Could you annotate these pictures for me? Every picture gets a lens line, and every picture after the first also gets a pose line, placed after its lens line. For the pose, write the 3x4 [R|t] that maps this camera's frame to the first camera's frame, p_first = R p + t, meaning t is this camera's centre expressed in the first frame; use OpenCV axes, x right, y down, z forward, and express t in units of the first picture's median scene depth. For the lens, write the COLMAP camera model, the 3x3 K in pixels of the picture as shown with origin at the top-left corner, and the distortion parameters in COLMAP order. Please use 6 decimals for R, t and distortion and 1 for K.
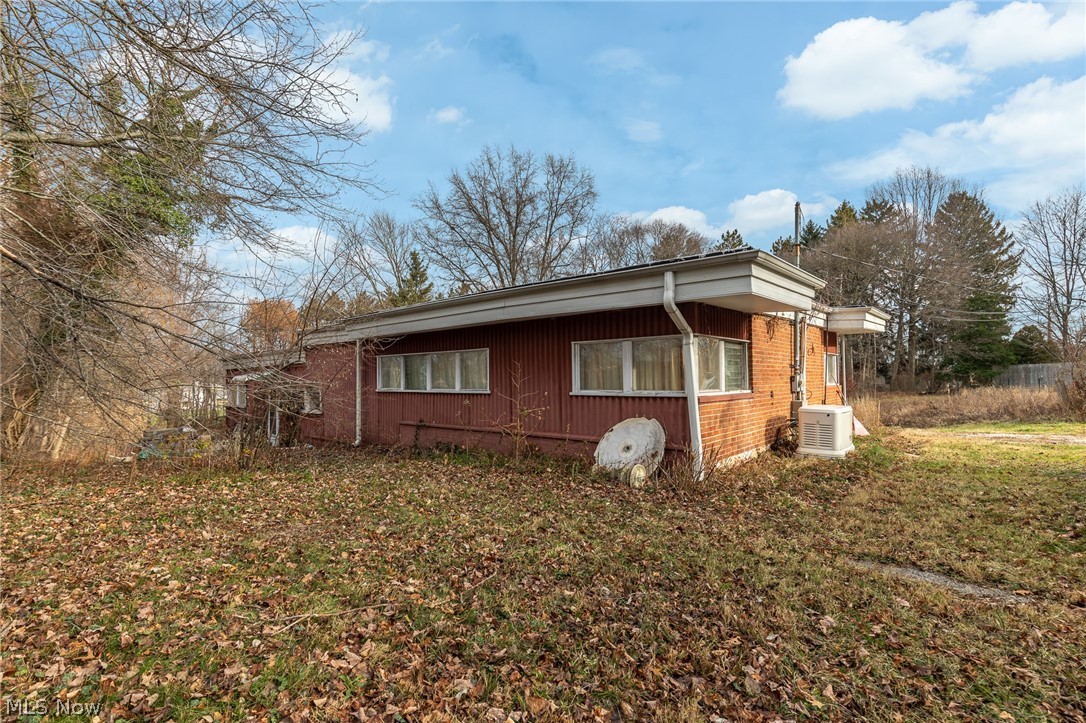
lens RADIAL K [[487.5, 0, 540.8], [0, 487.5, 345.8], [0, 0, 1]] dist [0.001152, 0.000281]
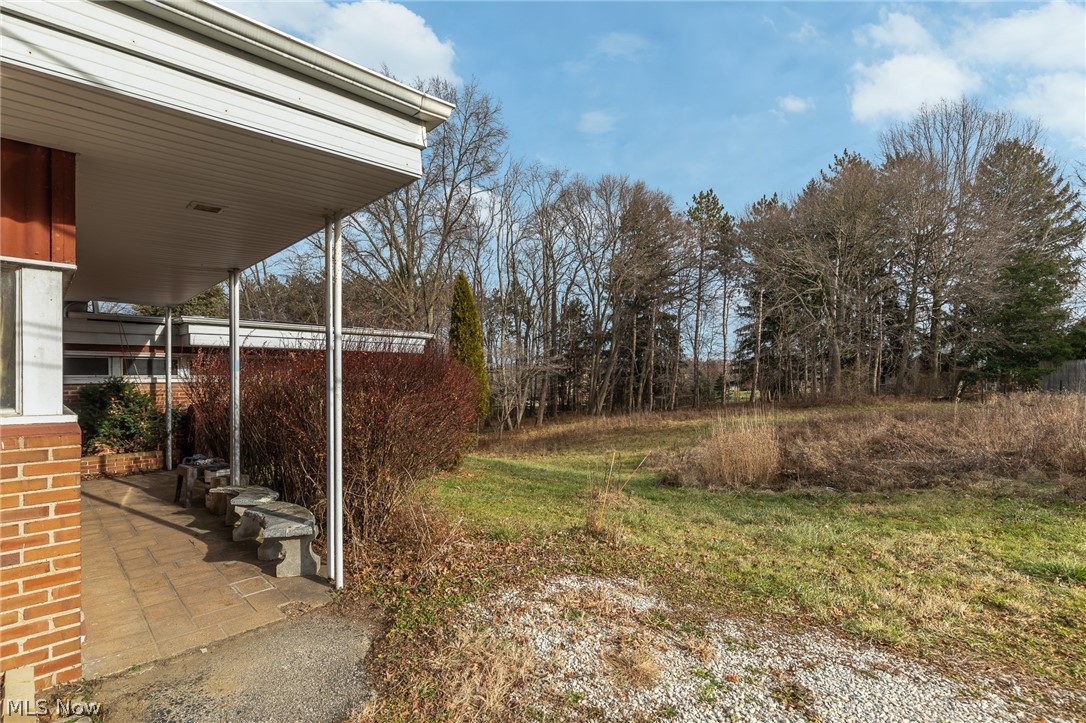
lens RADIAL K [[491.7, 0, 543.0], [0, 491.7, 361.5], [0, 0, 1]] dist [0.000948, 0.000016]
pose [[0.998486, 0.007081, -0.054540, 0.180683], [-0.004737, 0.999064, 0.042988, 0.009990], [0.054793, -0.042665, 0.997586, 0.181611]]
